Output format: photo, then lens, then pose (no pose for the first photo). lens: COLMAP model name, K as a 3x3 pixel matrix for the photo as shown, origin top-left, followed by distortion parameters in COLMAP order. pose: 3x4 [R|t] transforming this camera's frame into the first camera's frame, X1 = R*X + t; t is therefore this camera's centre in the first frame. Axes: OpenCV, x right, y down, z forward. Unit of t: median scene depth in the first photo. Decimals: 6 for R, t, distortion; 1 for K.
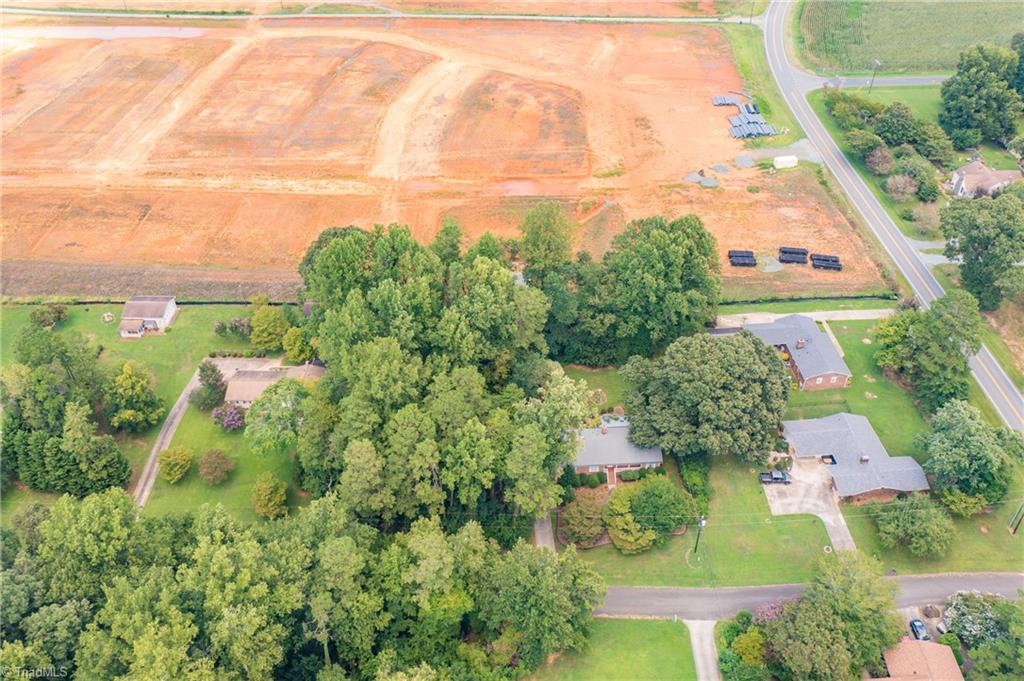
lens RADIAL K [[813.6, 0, 512.1], [0, 813.6, 336.0], [0, 0, 1]] dist [-0.014242, 0.003496]
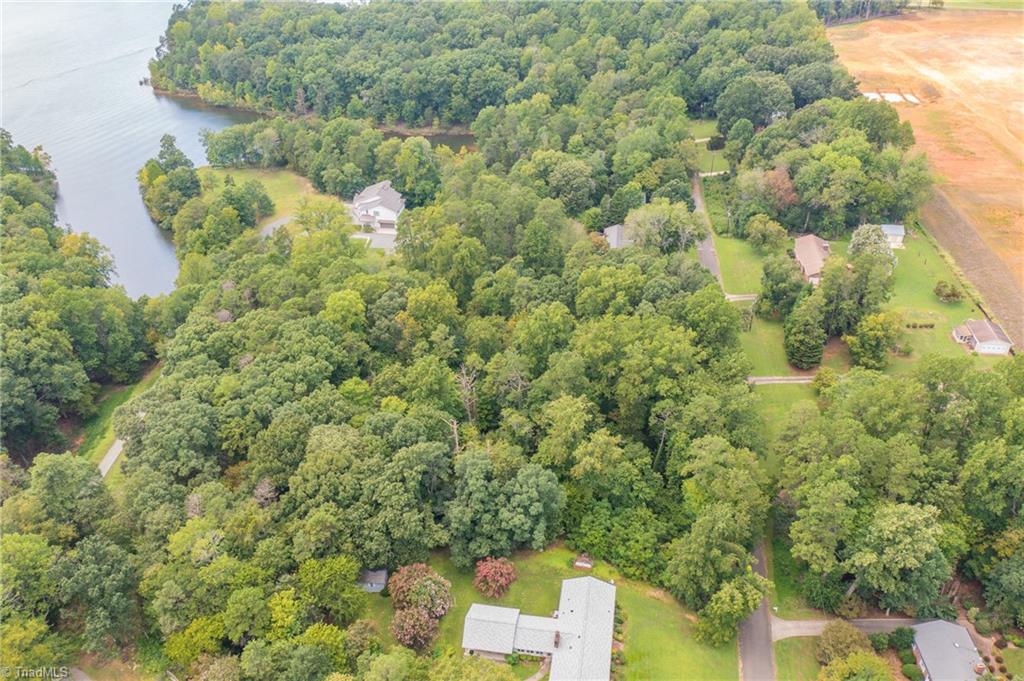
lens RADIAL K [[813.6, 0, 513.4], [0, 813.6, 333.2], [0, 0, 1]] dist [-0.014242, 0.003496]
pose [[-0.092431, 0.542304, -0.835083, 0.408493], [-0.627352, 0.619558, 0.471780, -0.113989], [0.773231, 0.567498, 0.282949, 0.138441]]
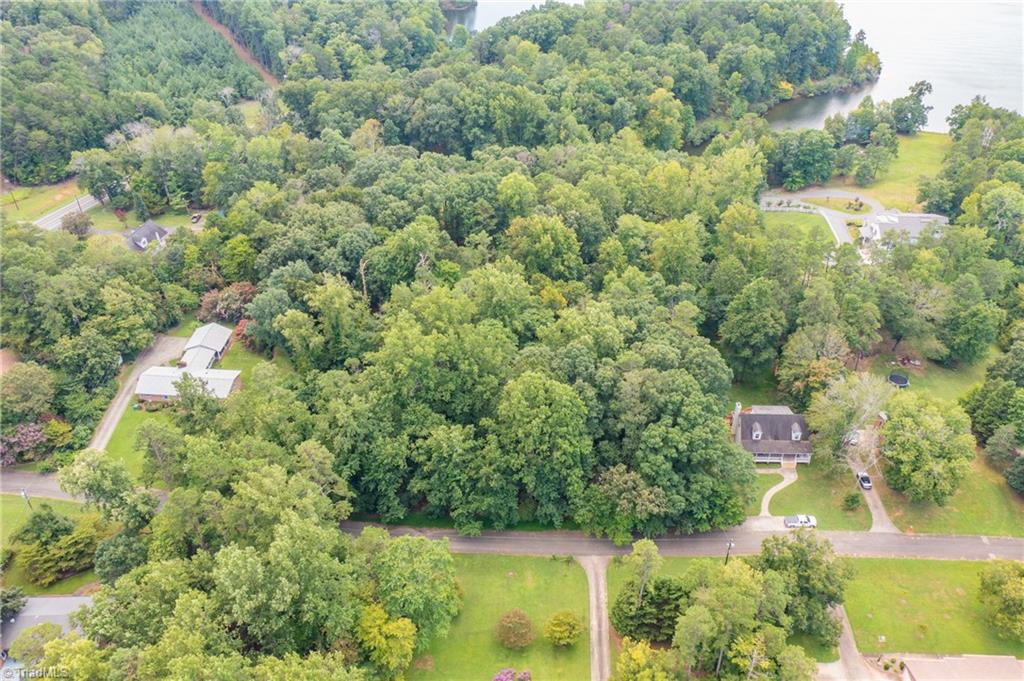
lens RADIAL K [[813.6, 0, 509.7], [0, 813.6, 332.2], [0, 0, 1]] dist [-0.014242, 0.003496]
pose [[-0.999513, 0.005404, 0.030730, -0.244071], [0.031126, 0.241170, 0.969984, -0.464899], [-0.002169, 0.970468, -0.241221, 0.570156]]
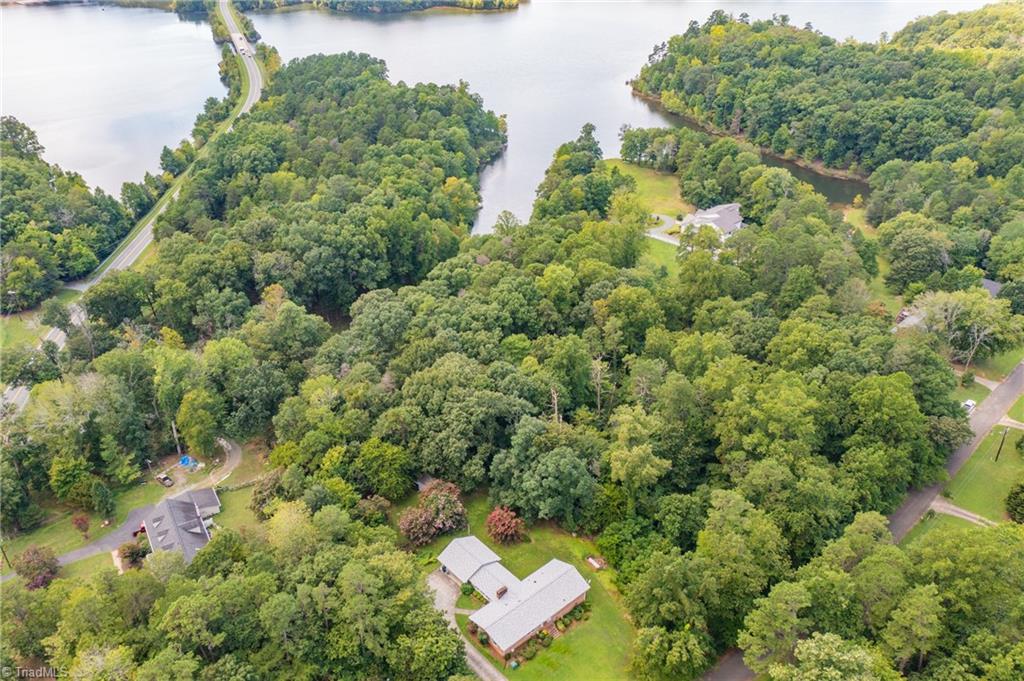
lens RADIAL K [[813.6, 0, 515.7], [0, 813.6, 337.0], [0, 0, 1]] dist [-0.014242, 0.003496]
pose [[-0.701355, 0.374588, -0.606452, 0.346628], [-0.442237, 0.438589, 0.782346, -0.293378], [0.559041, 0.816898, -0.141950, 0.363043]]
